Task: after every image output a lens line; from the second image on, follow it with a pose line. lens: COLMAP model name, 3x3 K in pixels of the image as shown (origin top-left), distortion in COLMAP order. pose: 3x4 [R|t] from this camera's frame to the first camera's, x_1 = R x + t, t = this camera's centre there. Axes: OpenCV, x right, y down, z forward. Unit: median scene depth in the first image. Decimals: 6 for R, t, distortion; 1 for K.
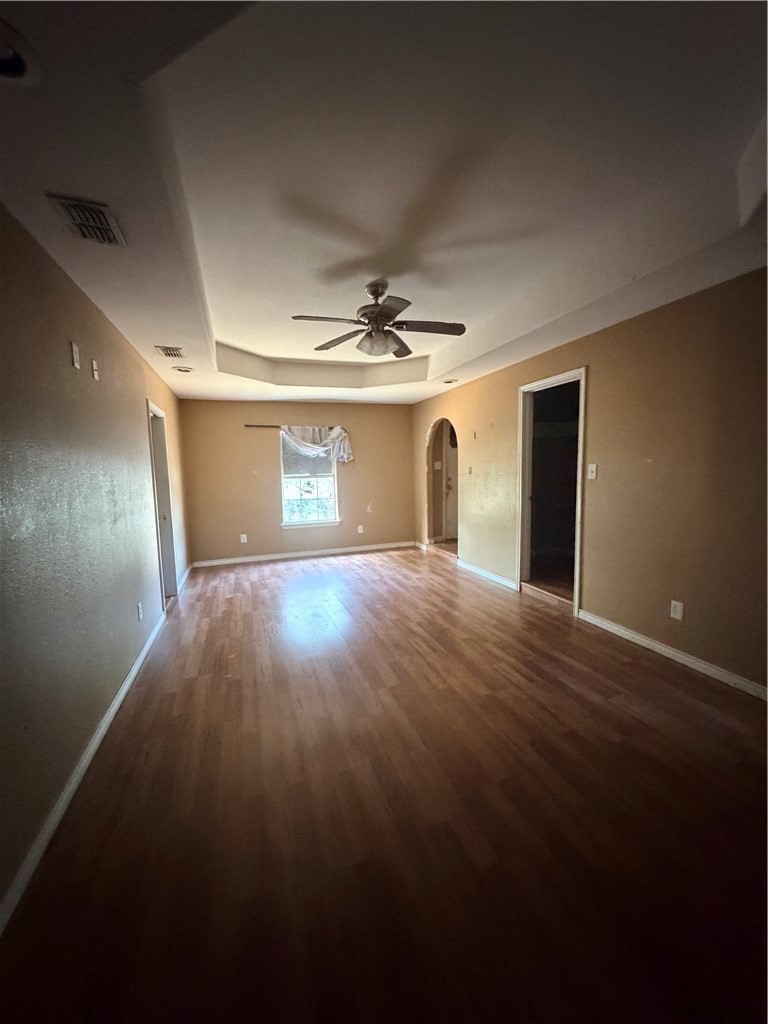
lens RADIAL K [[410.3, 0, 382.5], [0, 410.3, 512.6], [0, 0, 1]] dist [0.000126, 0.000422]
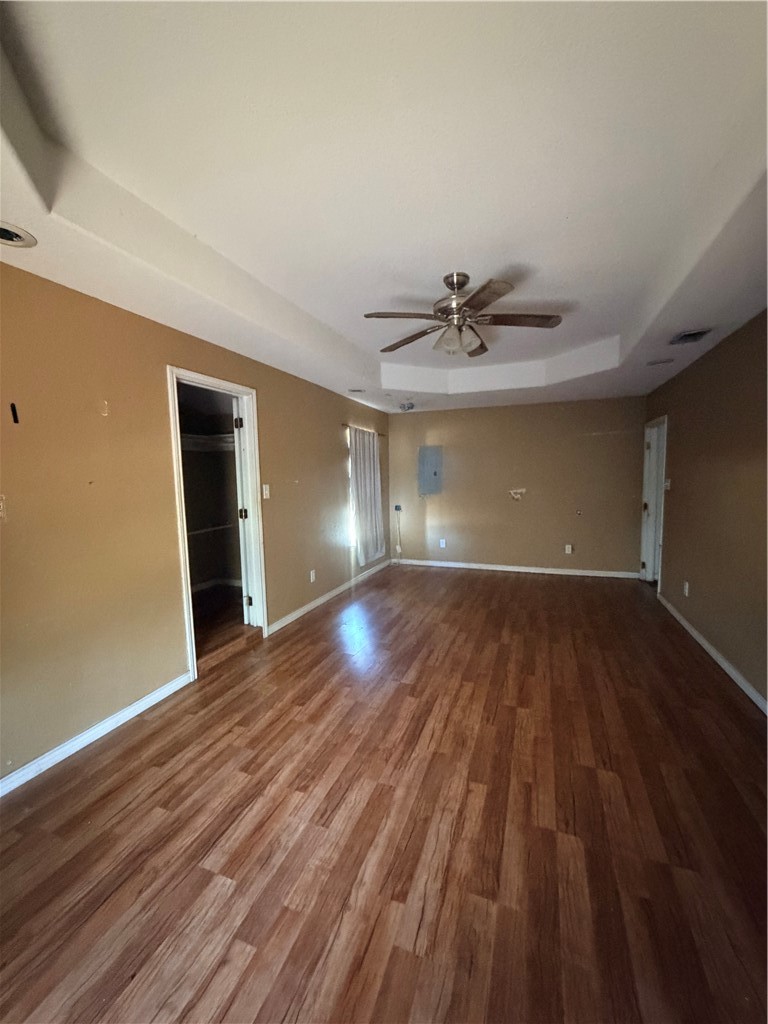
lens RADIAL K [[410.3, 0, 382.6], [0, 410.3, 511.2], [0, 0, 1]] dist [0.000126, 0.000422]
pose [[-0.770620, -0.020209, 0.636974, -0.329968], [0.104079, 0.982087, 0.157074, -0.152251], [-0.628738, 0.187340, -0.754713, 1.321879]]
